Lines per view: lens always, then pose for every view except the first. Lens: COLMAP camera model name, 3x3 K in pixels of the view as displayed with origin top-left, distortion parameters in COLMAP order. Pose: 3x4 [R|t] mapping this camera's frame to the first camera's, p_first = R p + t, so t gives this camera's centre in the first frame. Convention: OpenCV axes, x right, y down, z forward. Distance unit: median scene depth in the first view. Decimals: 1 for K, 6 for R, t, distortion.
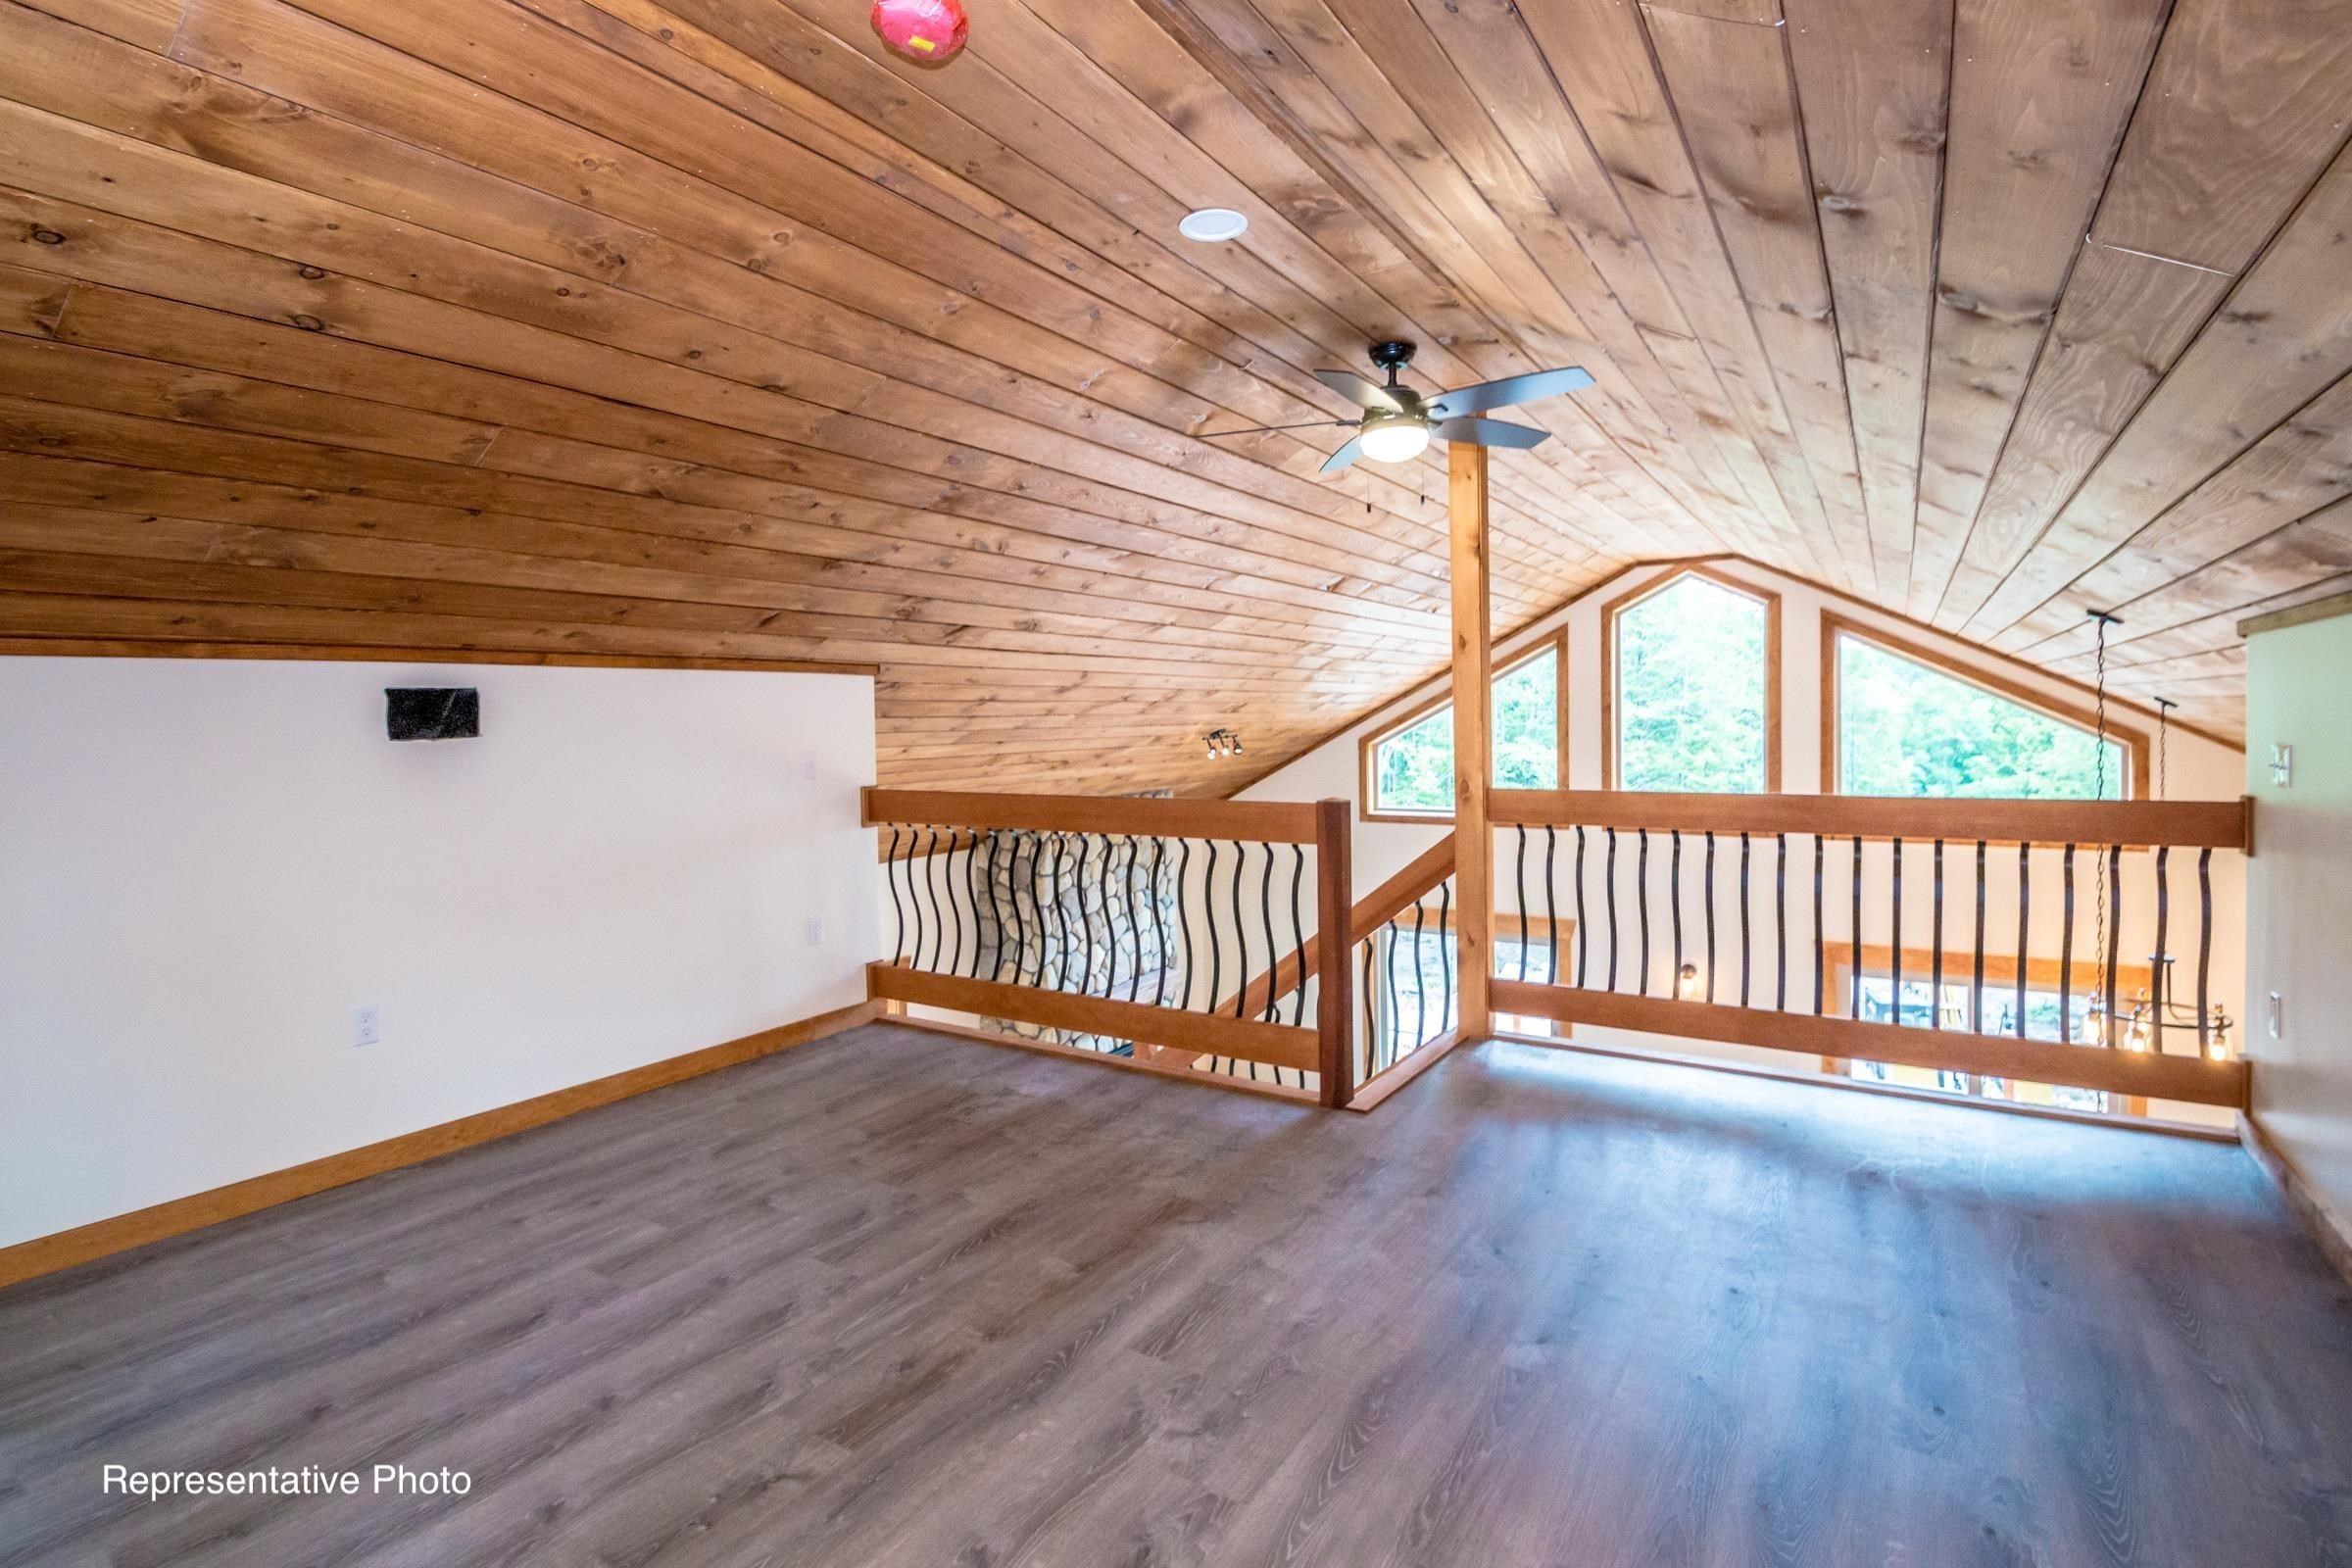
lens RADIAL K [[1099.9, 0, 1183.1], [0, 1099.9, 765.7], [0, 0, 1]] dist [0.003287, -0.000560]
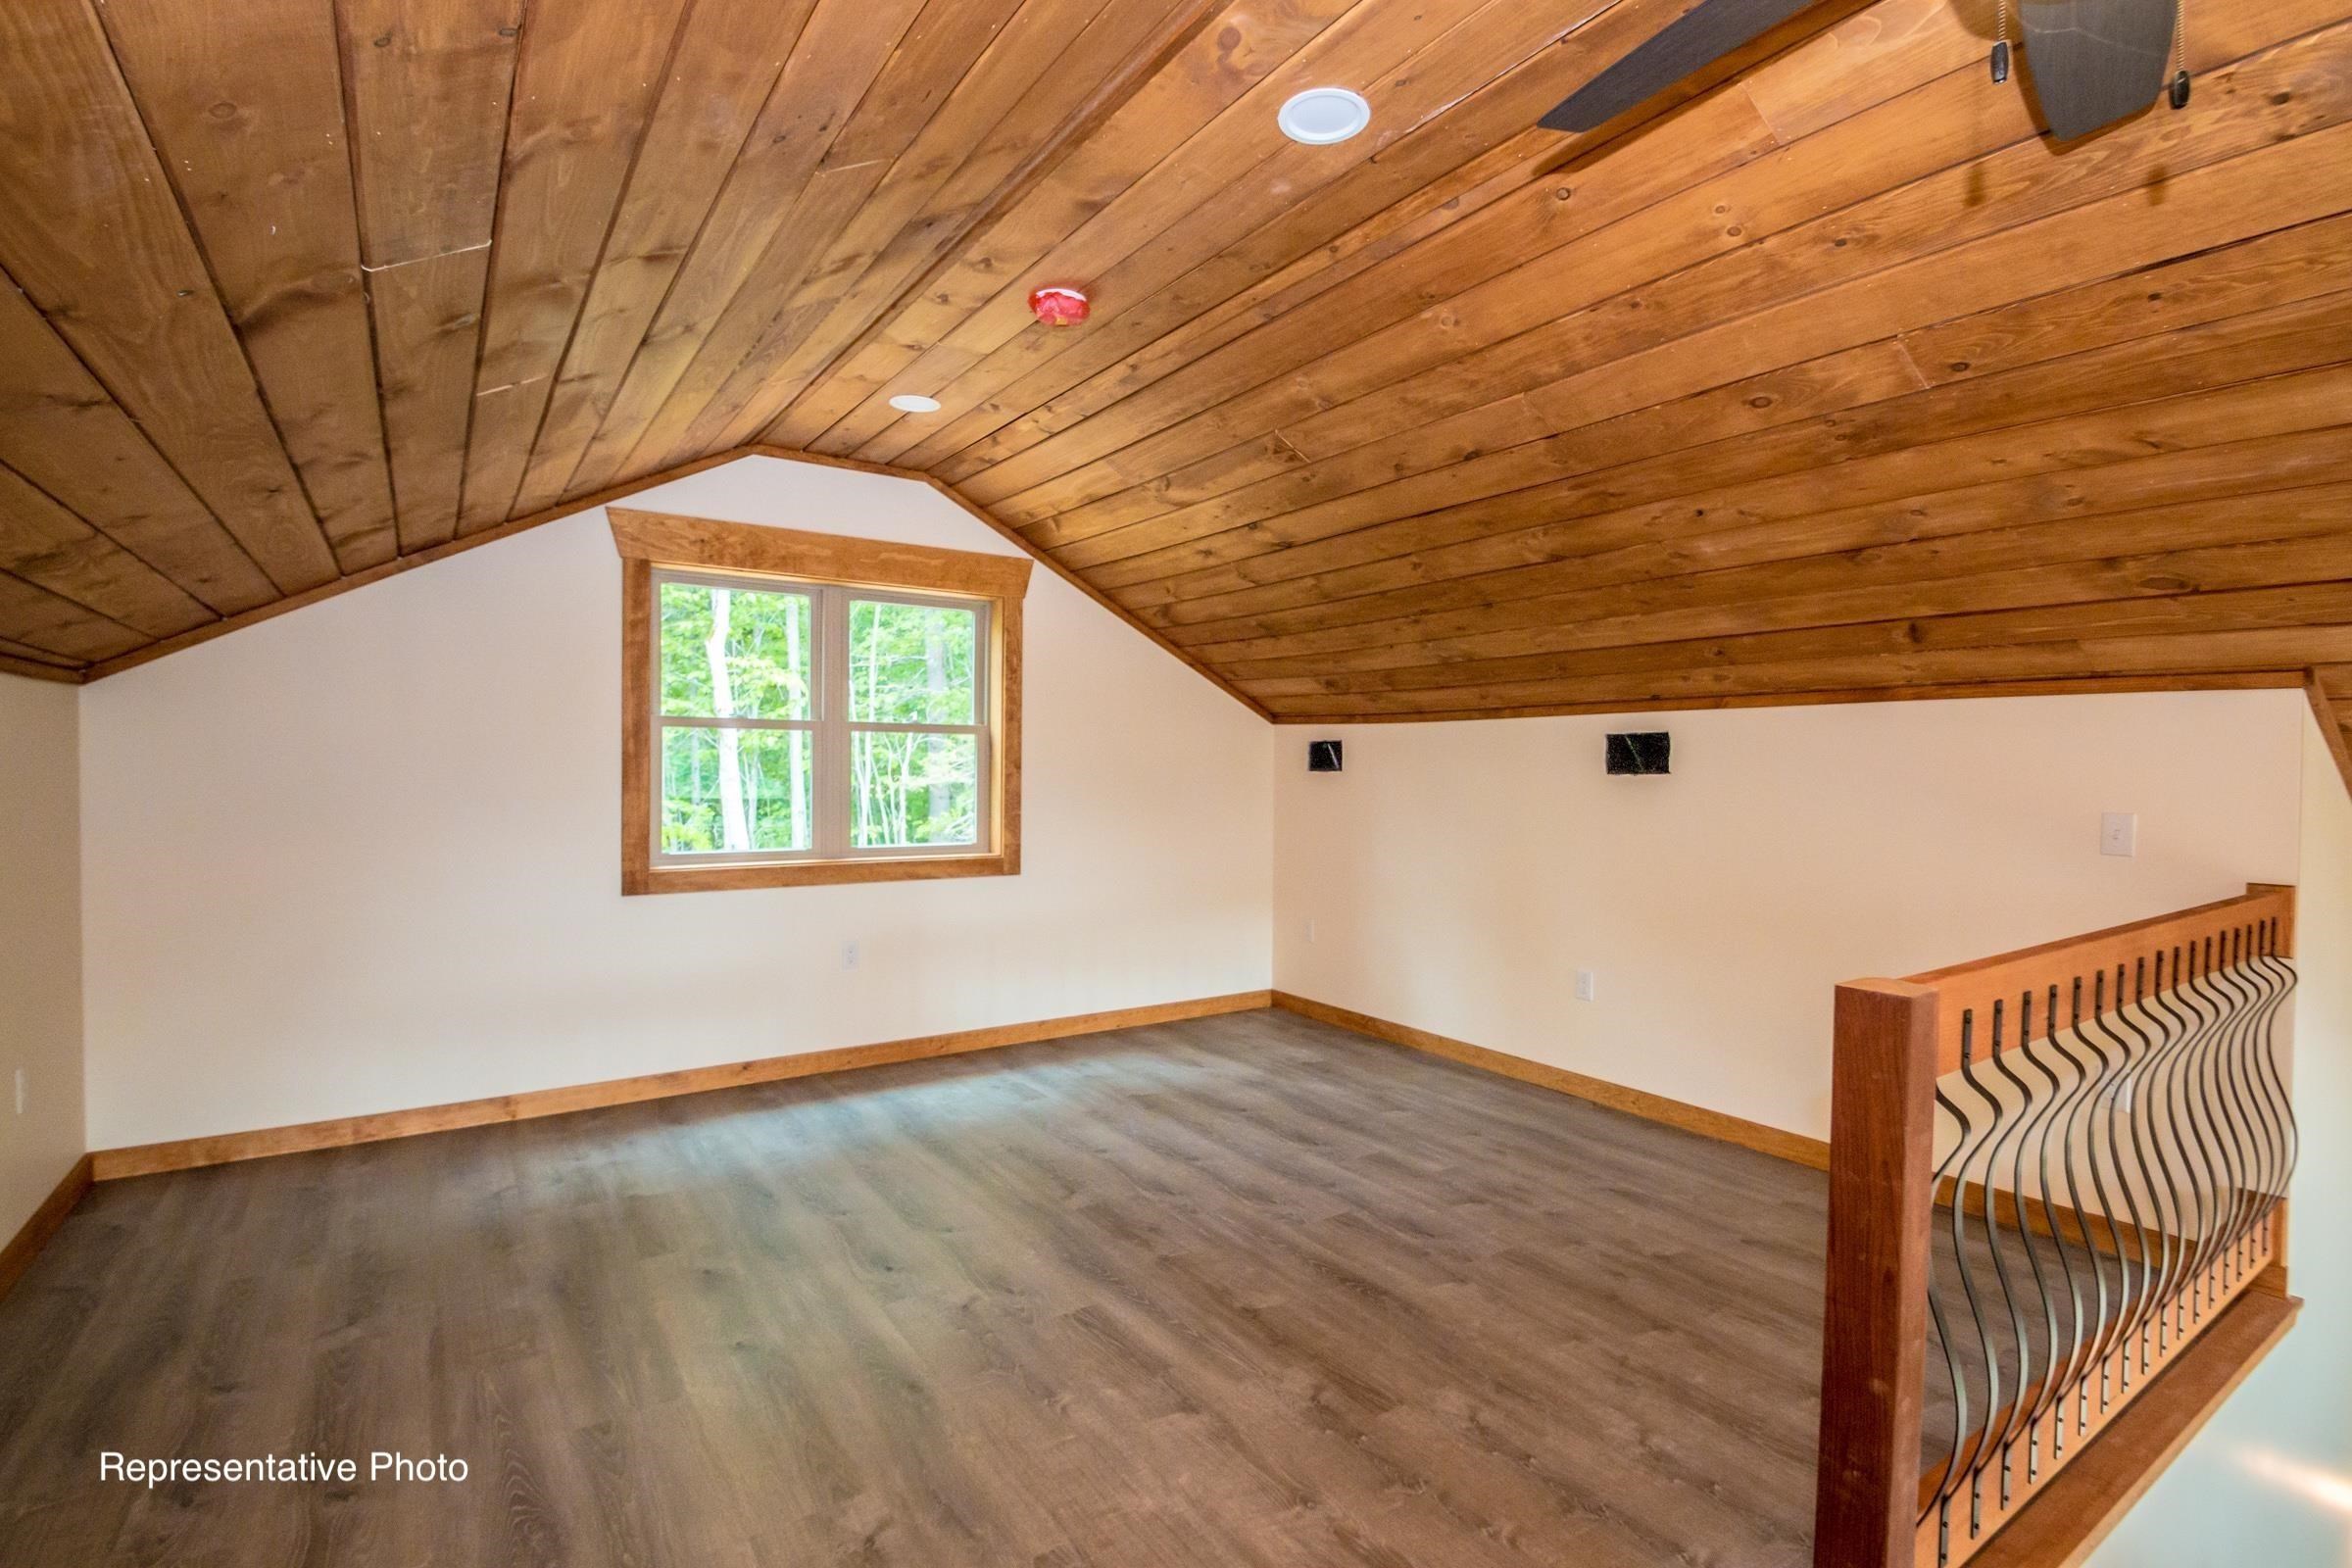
lens RADIAL K [[1099.9, 0, 1183.4], [0, 1099.9, 800.5], [0, 0, 1]] dist [0.003287, -0.000560]
pose [[-0.385870, 0.042253, -0.921585, 0.745163], [-0.041656, 0.997134, 0.063158, -0.059895], [0.921612, 0.062760, -0.383004, 1.161224]]
